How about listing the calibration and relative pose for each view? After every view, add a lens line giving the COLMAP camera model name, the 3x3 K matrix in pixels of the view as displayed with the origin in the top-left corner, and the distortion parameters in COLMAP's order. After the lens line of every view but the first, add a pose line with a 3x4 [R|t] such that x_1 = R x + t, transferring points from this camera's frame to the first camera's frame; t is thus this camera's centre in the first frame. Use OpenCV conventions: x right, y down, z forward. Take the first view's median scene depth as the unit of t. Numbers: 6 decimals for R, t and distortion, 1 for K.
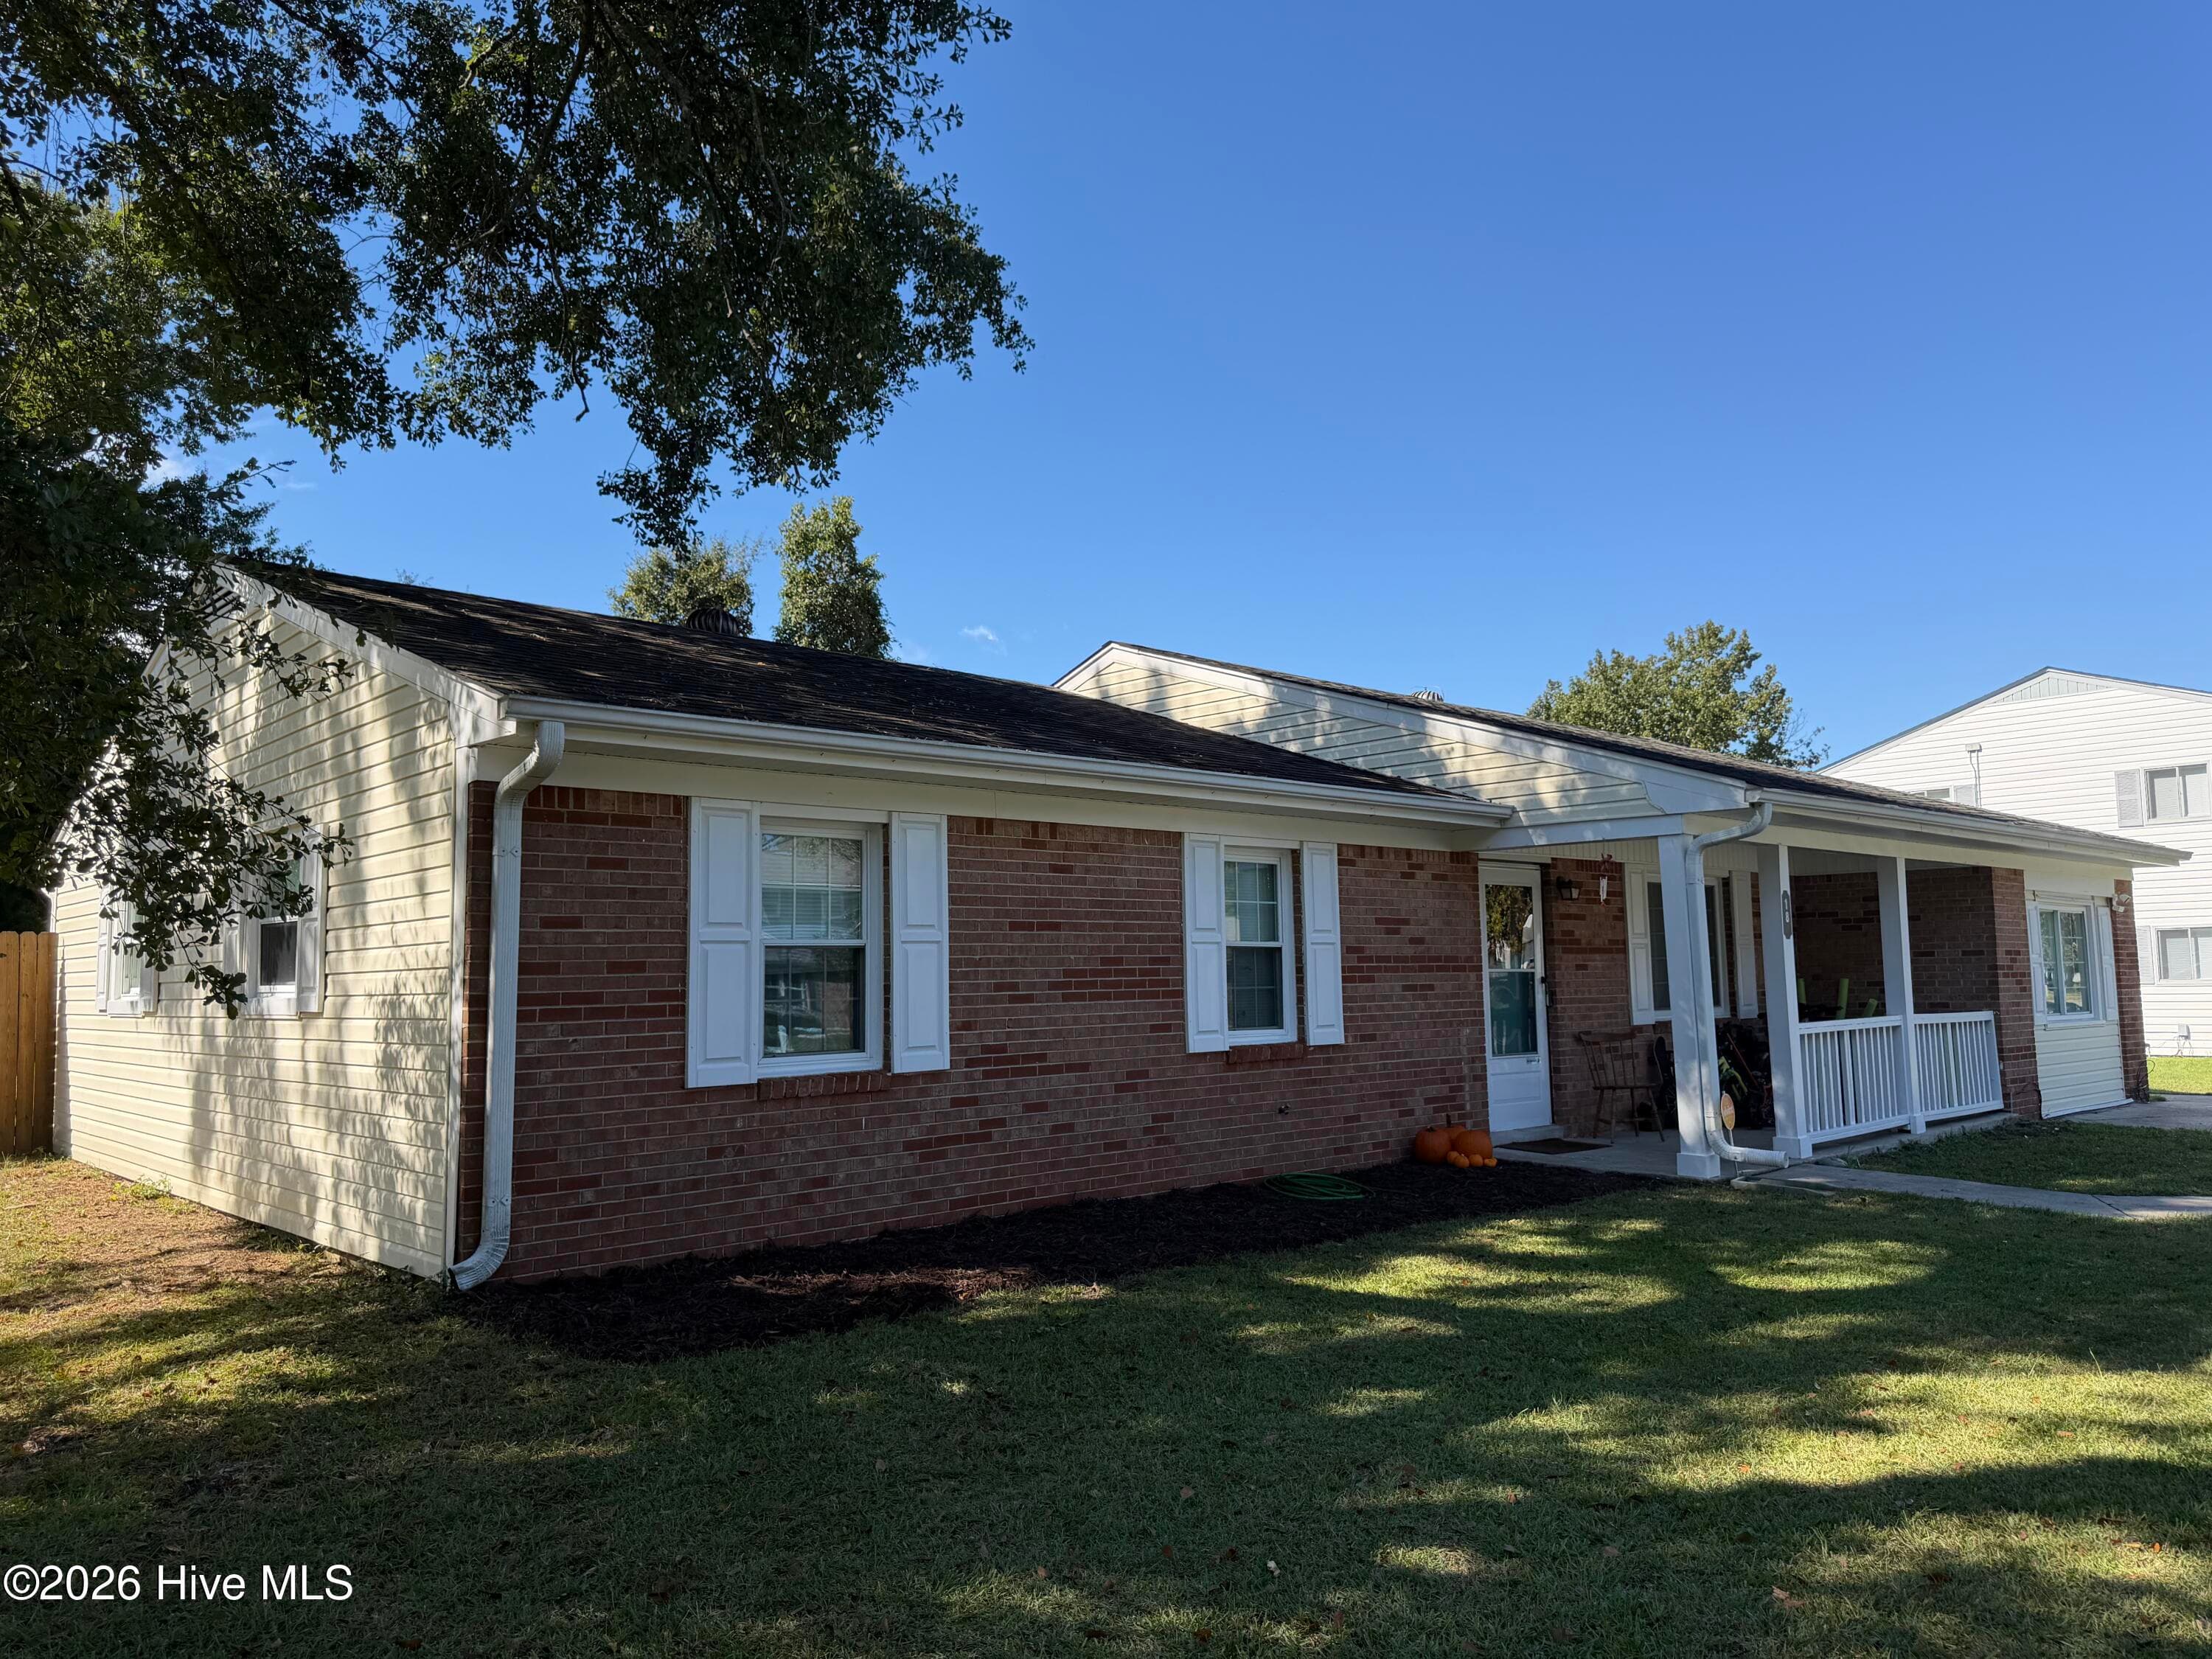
lens RADIAL K [[1523.8, 0, 1105.8], [0, 1523.8, 838.3], [0, 0, 1]] dist [0.154113, -0.213044]
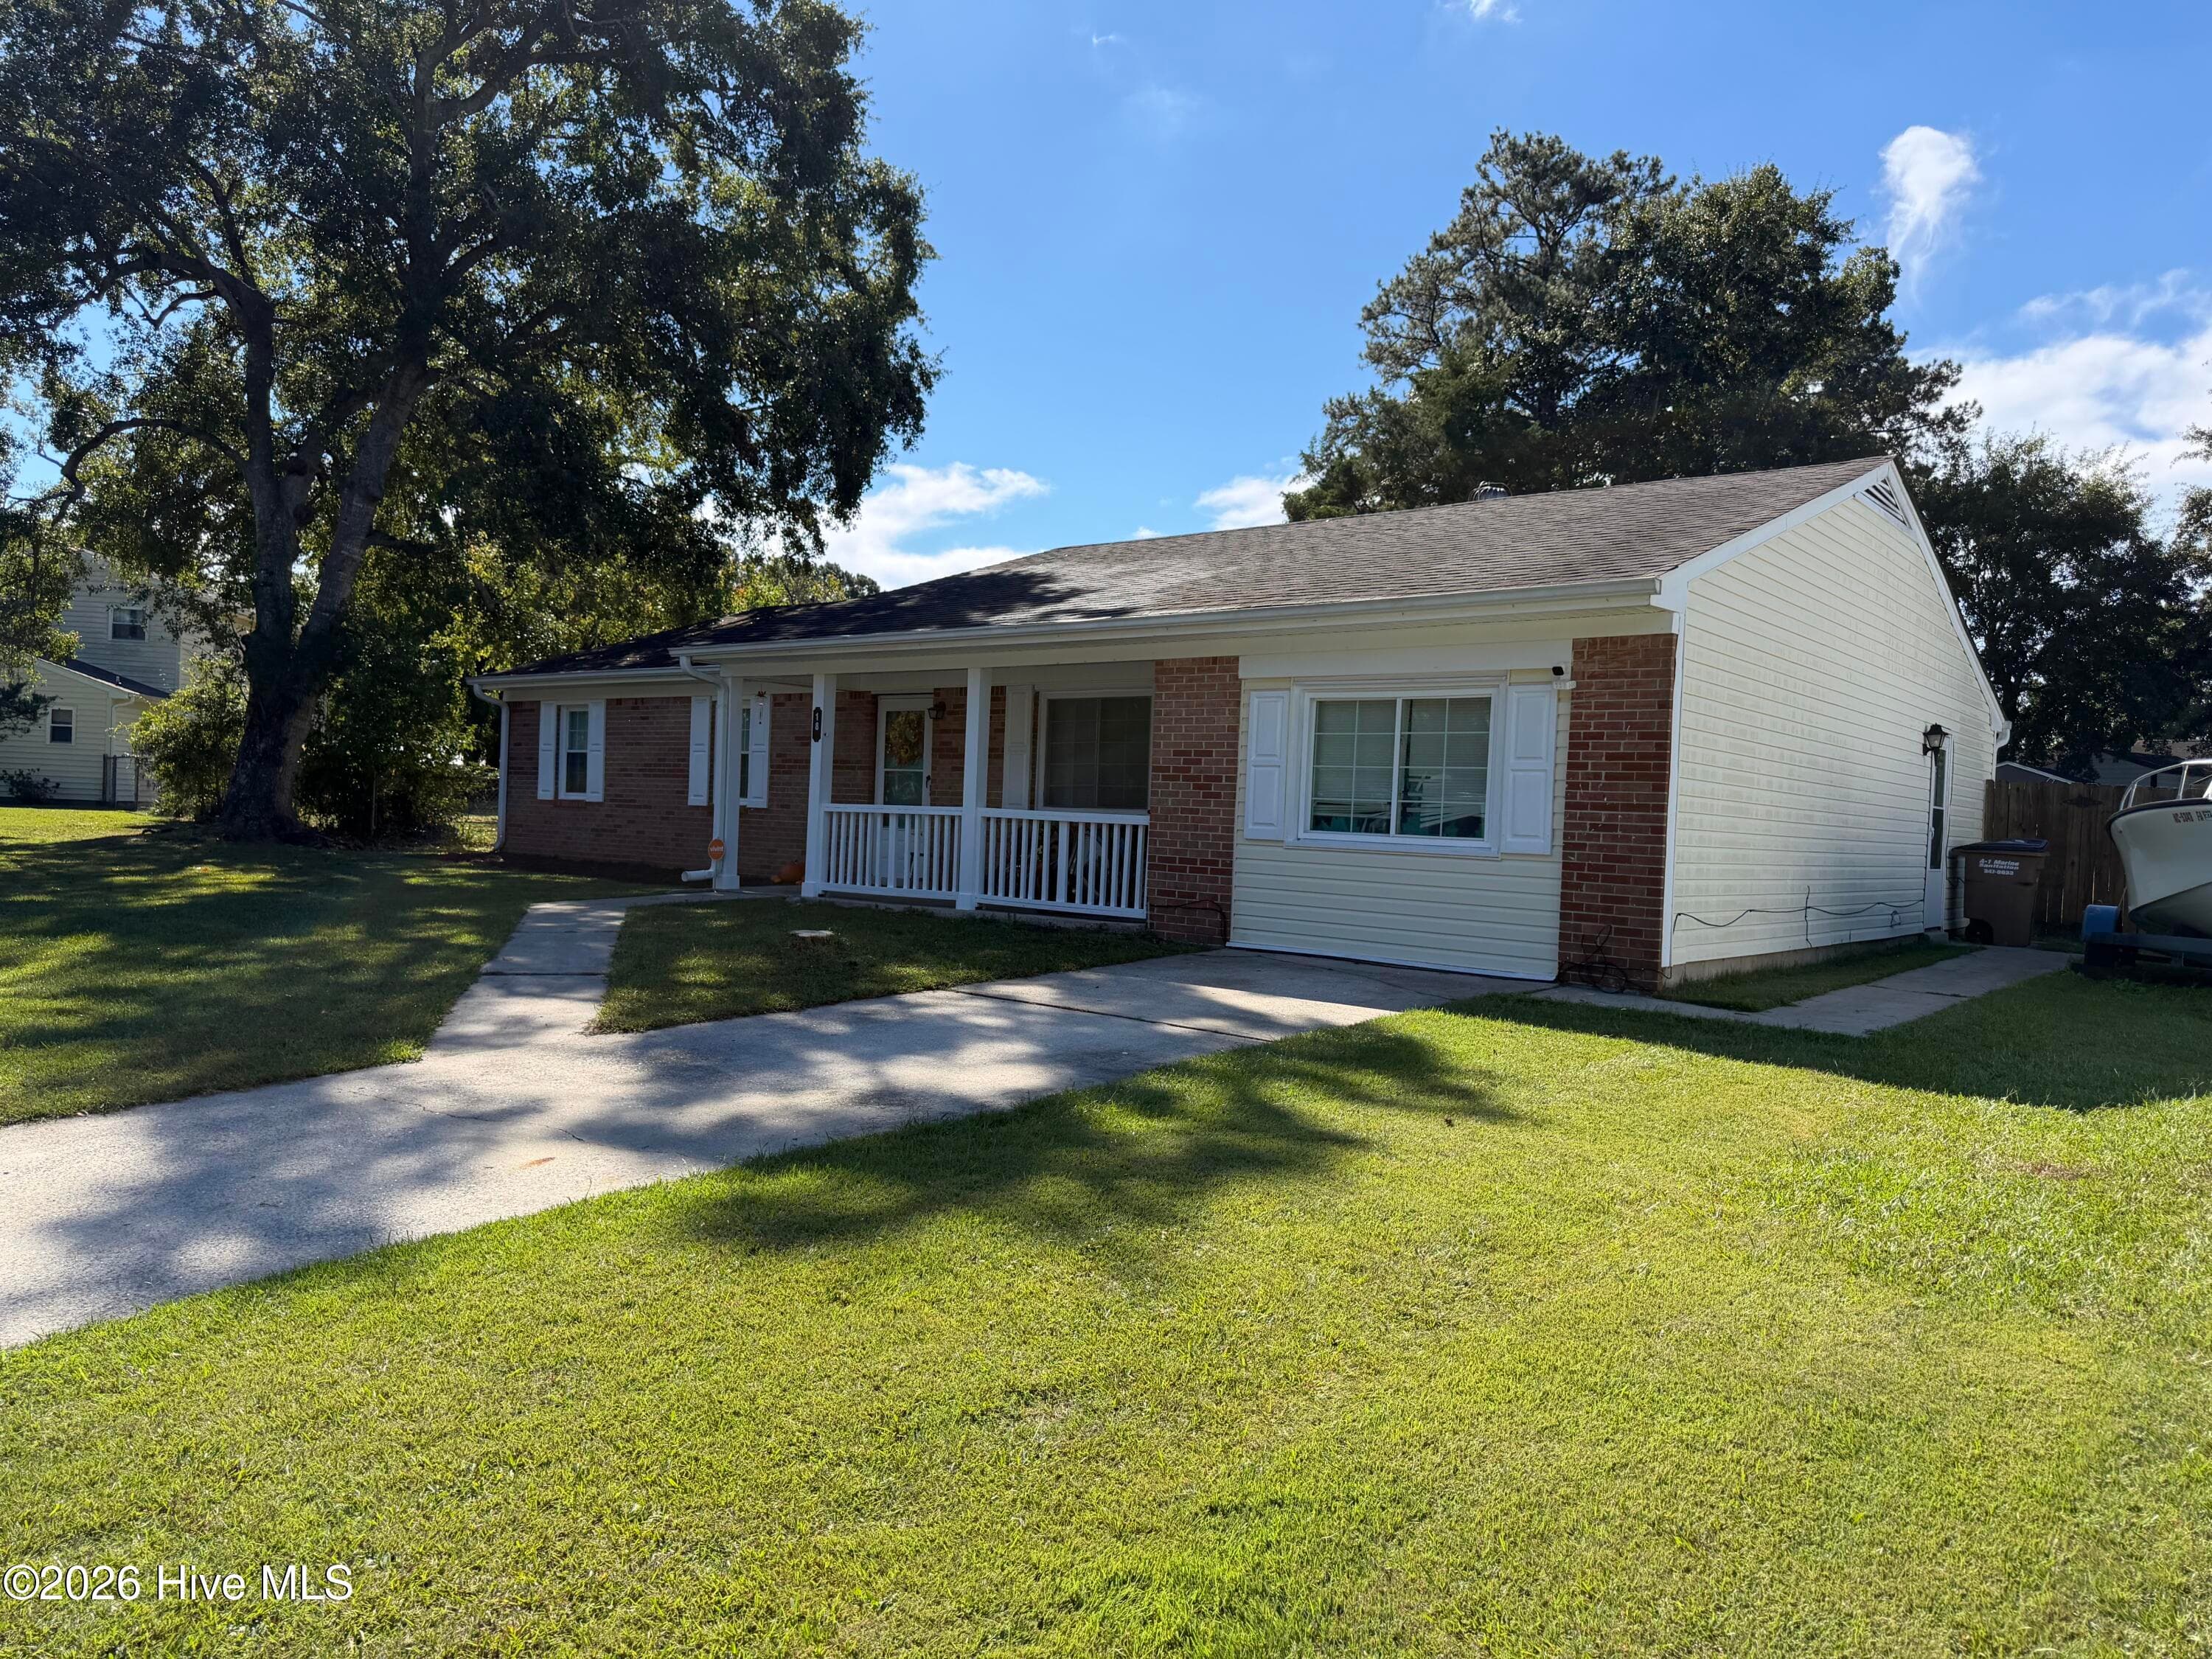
lens RADIAL K [[1533.7, 0, 1117.3], [0, 1533.7, 830.9], [0, 0, 1]] dist [0.163833, -0.308981]
pose [[0.149743, 0.029675, -0.988280, 2.046957], [0.049173, 0.998089, 0.037420, 0.117904], [0.987501, -0.054200, 0.147998, 1.180139]]
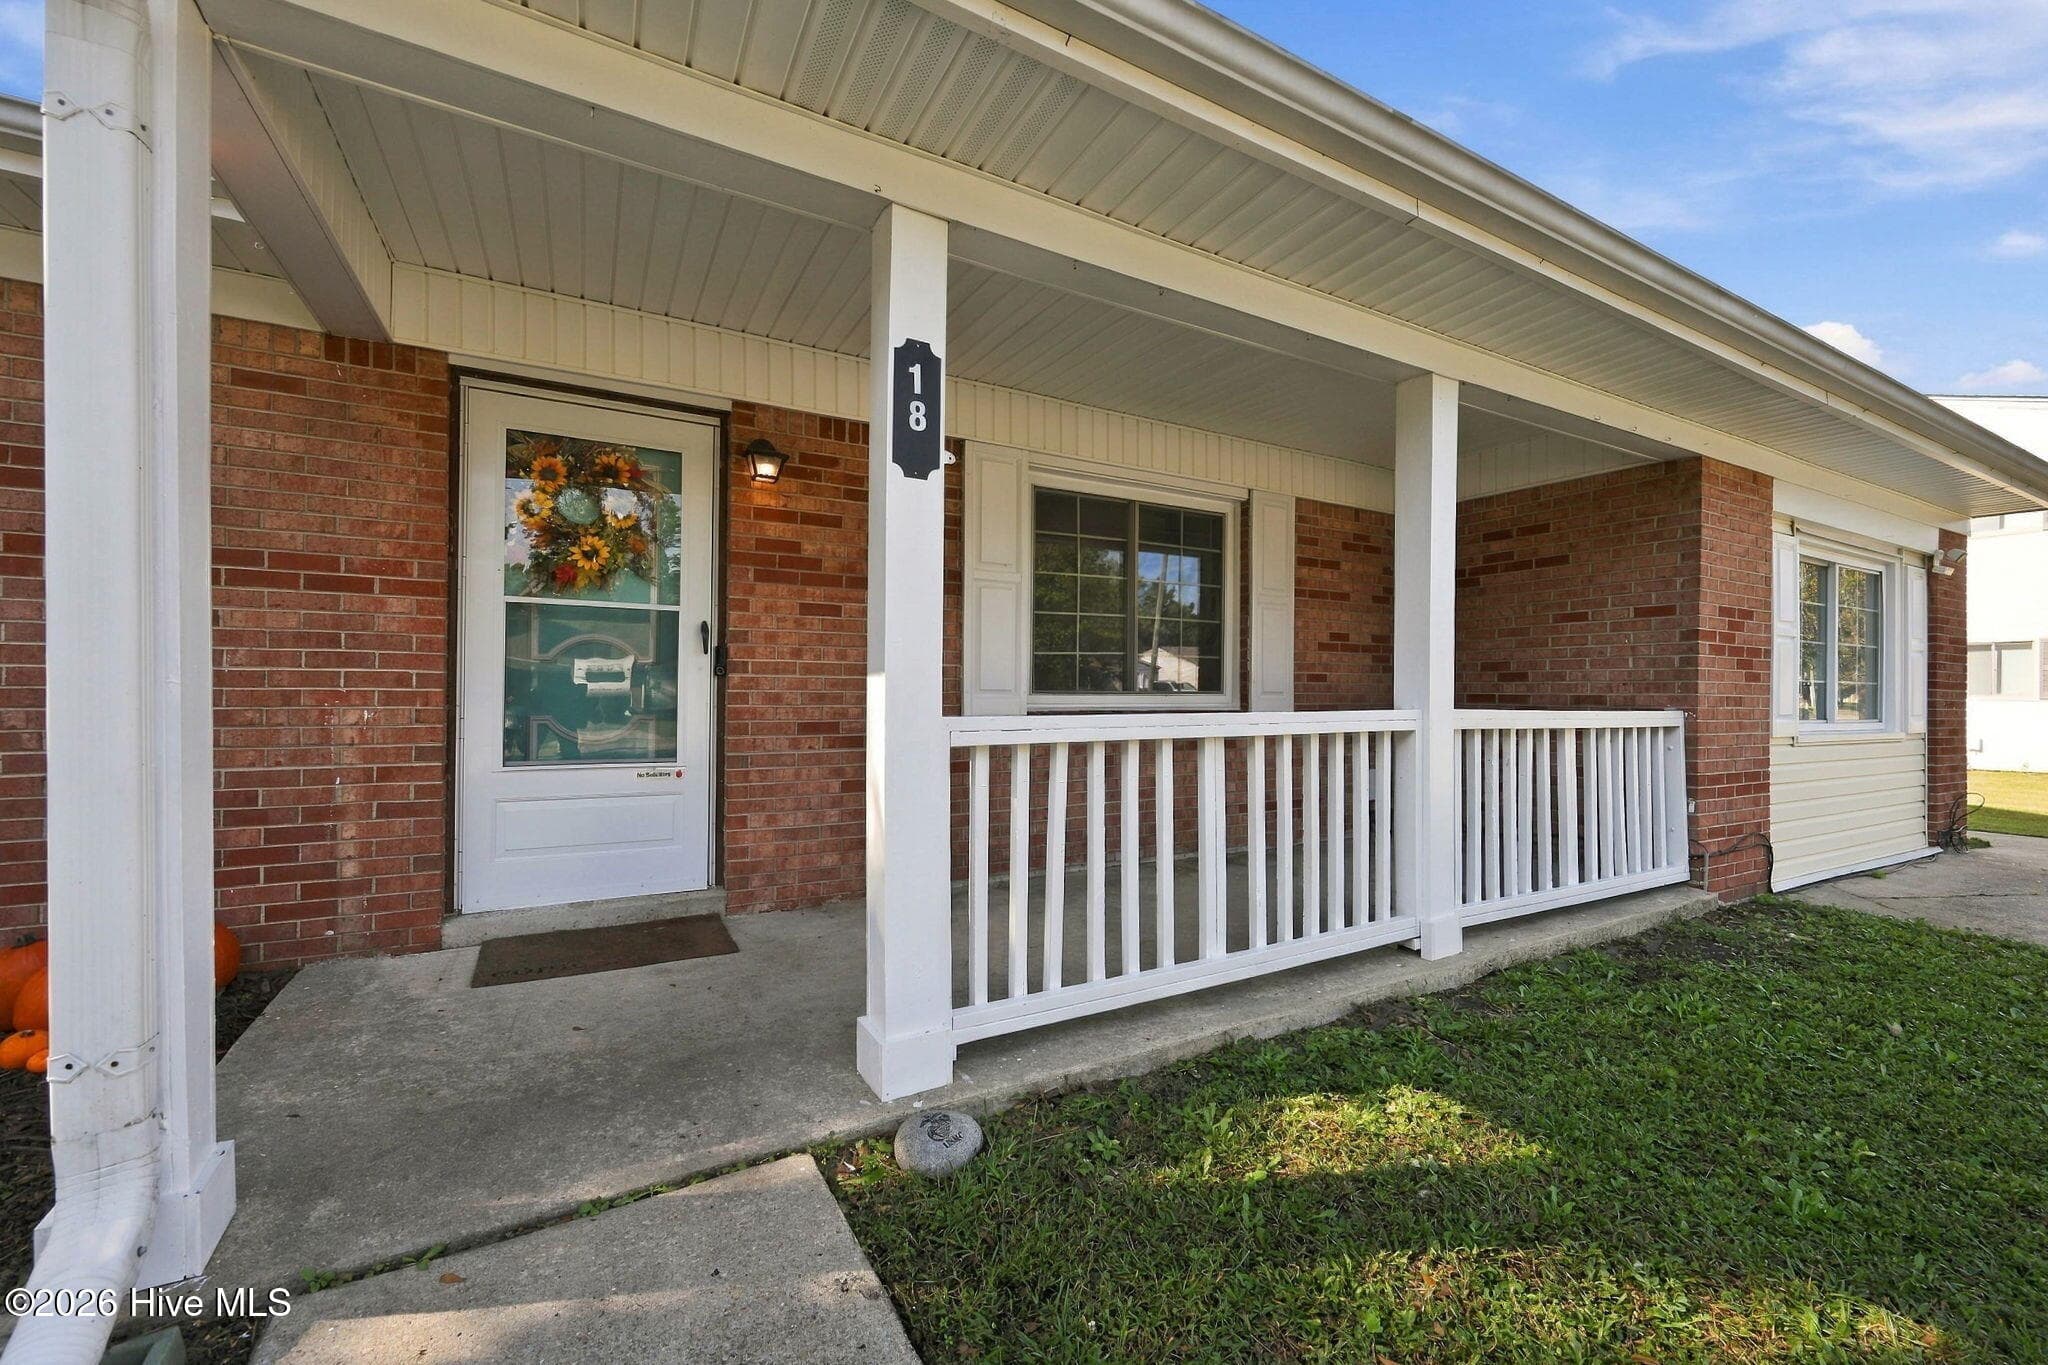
lens RADIAL K [[804.7, 0, 1025.0], [0, 804.7, 688.4], [0, 0, 1]] dist [-0.000532, -0.000288]
pose [[0.971060, 0.025511, -0.237471, 0.564190], [-0.003737, 0.995780, 0.091691, 0.106559], [0.238808, -0.088150, 0.967057, 0.923275]]
